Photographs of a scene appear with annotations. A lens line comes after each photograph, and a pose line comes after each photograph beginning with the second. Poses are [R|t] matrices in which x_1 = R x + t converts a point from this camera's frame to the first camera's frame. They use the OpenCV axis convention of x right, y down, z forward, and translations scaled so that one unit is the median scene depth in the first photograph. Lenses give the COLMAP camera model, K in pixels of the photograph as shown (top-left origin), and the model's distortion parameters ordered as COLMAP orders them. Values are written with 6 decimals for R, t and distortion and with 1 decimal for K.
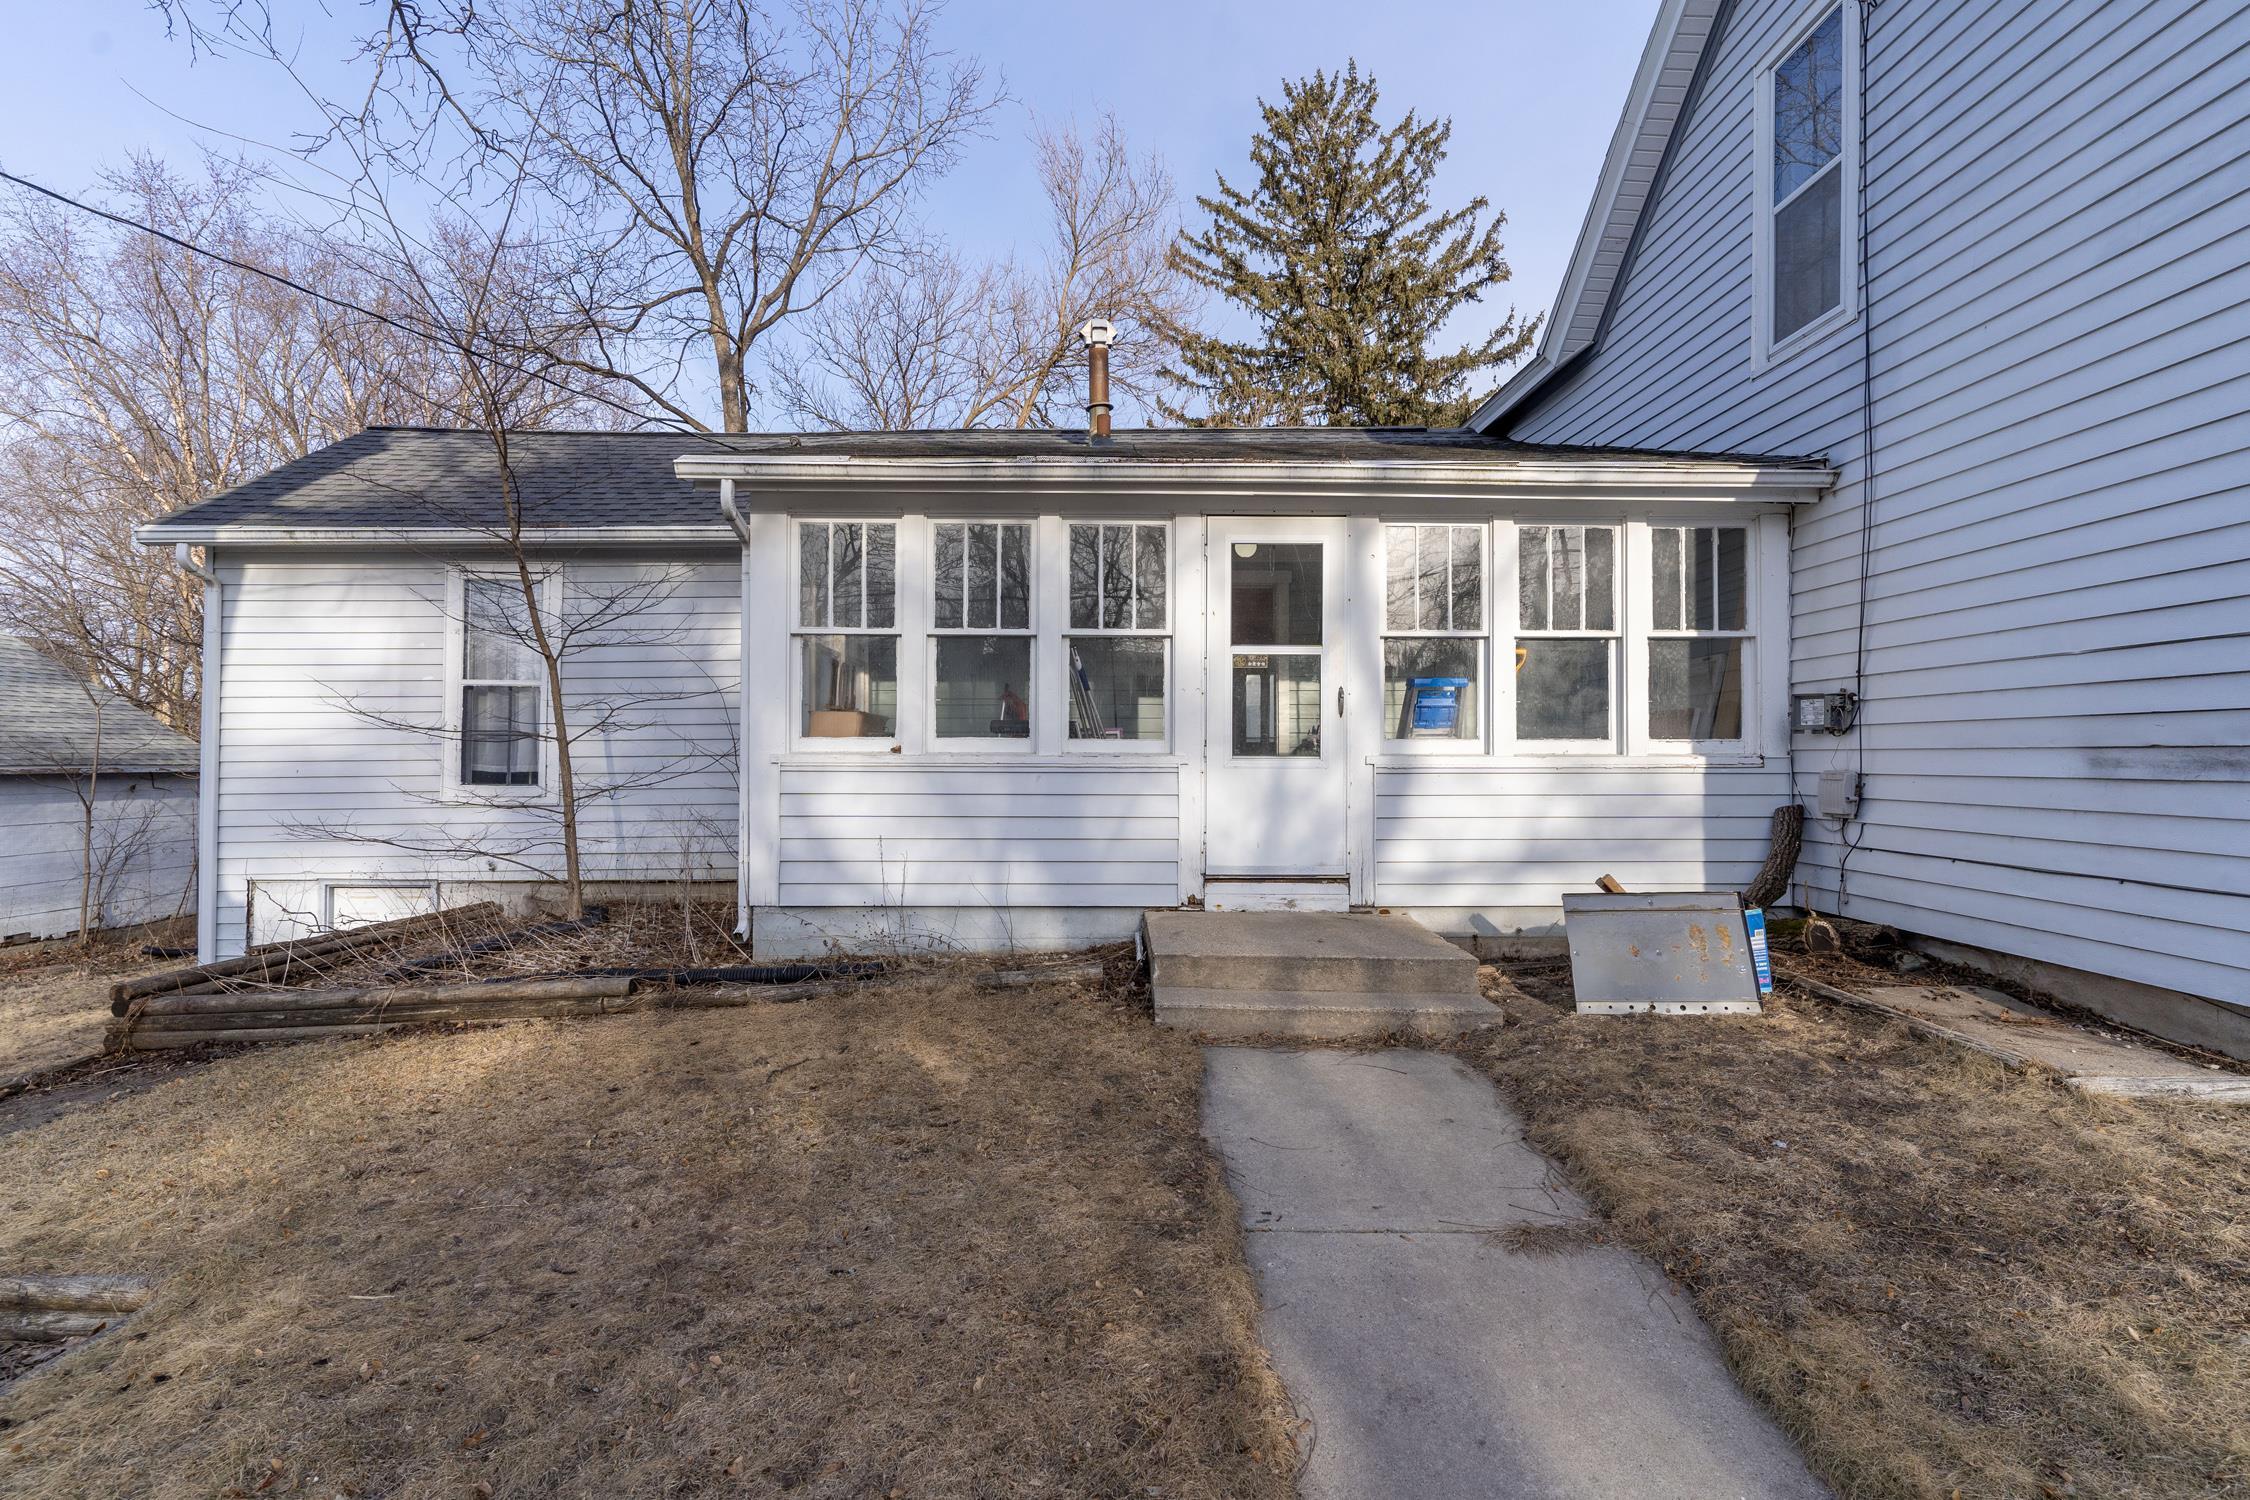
lens RADIAL K [[1041.1, 0, 1125.0], [0, 1041.1, 750.0], [0, 0, 1]] dist [0.000275, 0.000122]
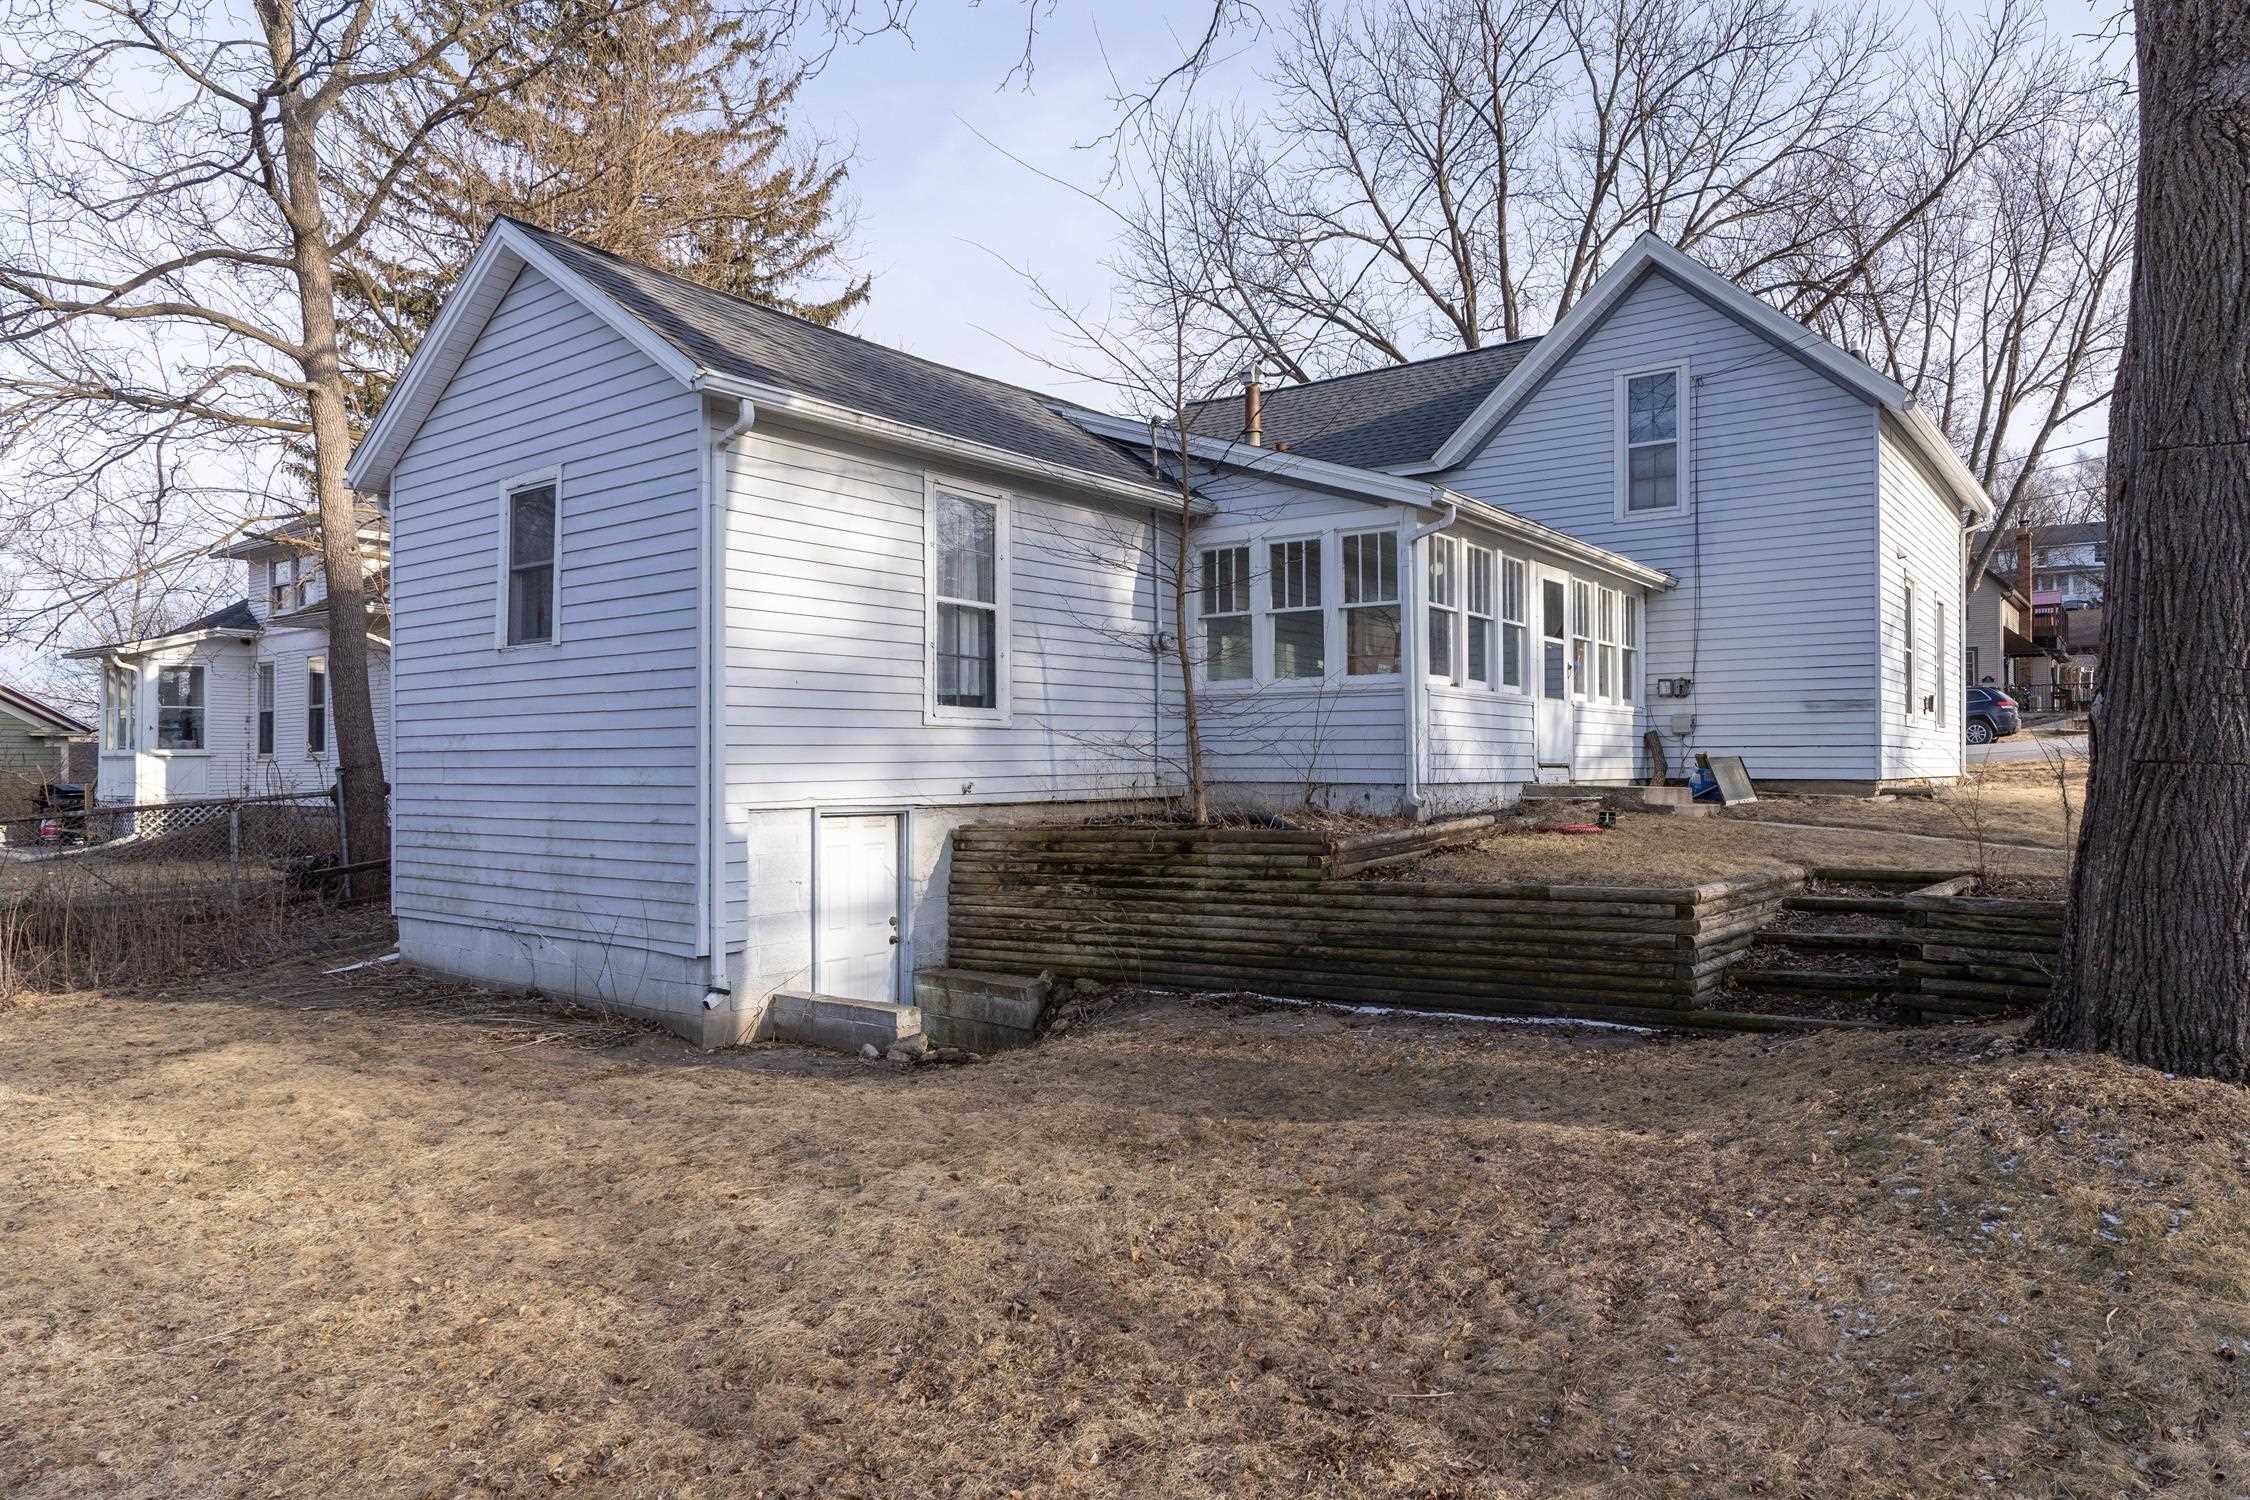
lens RADIAL K [[1415.9, 0, 1122.5], [0, 1415.9, 775.2], [0, 0, 1]] dist [-0.000436, 0.001042]
pose [[0.601157, -0.002258, 0.799128, -2.275600], [-0.006902, 0.999944, 0.008018, 0.124972], [-0.799101, -0.010336, 0.601107, 0.108790]]
